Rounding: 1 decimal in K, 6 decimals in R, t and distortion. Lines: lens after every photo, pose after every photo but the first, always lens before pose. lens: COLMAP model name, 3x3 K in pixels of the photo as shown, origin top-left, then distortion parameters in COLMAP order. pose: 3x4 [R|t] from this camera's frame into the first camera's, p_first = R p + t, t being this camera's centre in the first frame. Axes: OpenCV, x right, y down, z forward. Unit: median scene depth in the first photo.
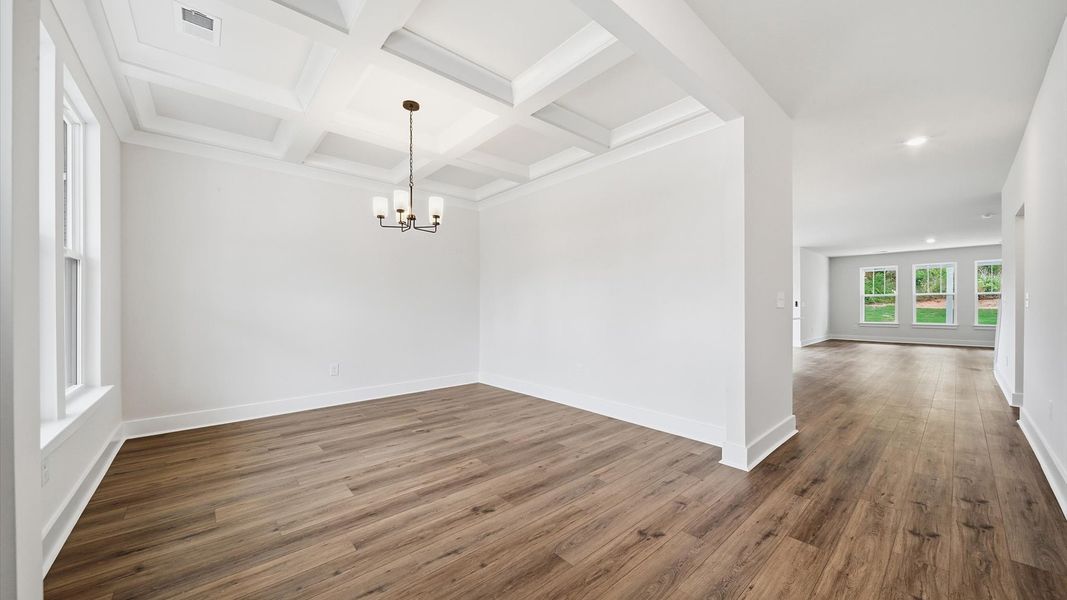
lens RADIAL K [[377.6, 0, 536.2], [0, 377.6, 308.8], [0, 0, 1]] dist [-0.002165, -0.000494]
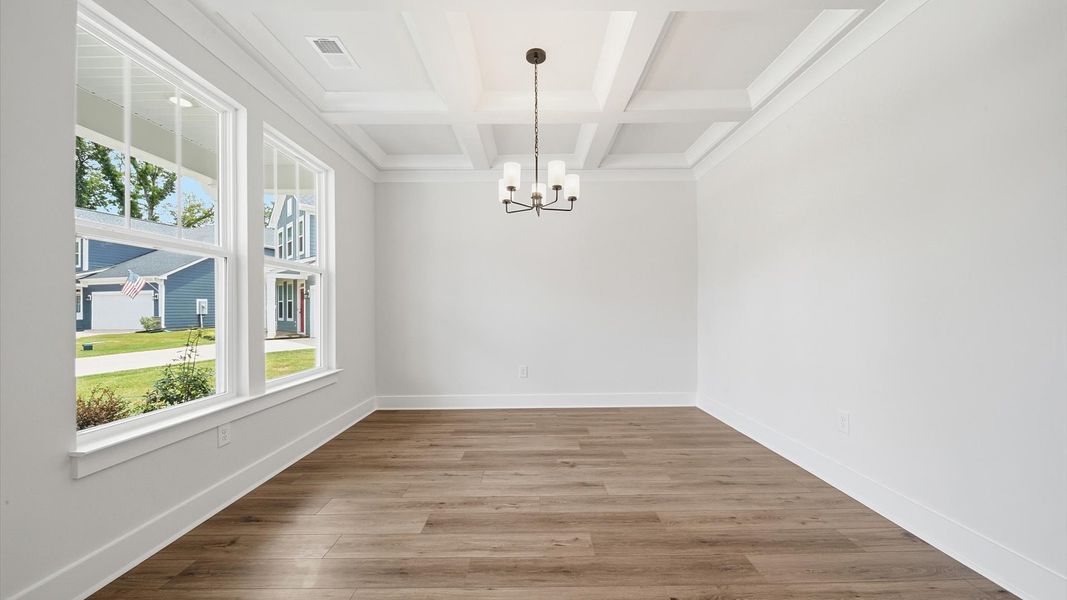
lens RADIAL K [[377.6, 0, 536.2], [0, 377.6, 308.8], [0, 0, 1]] dist [-0.002165, -0.000494]
pose [[0.748044, -0.001903, -0.663646, 0.187178], [0.002409, 0.999997, -0.000152, -0.001494], [0.663644, -0.001485, 0.748047, 0.384743]]
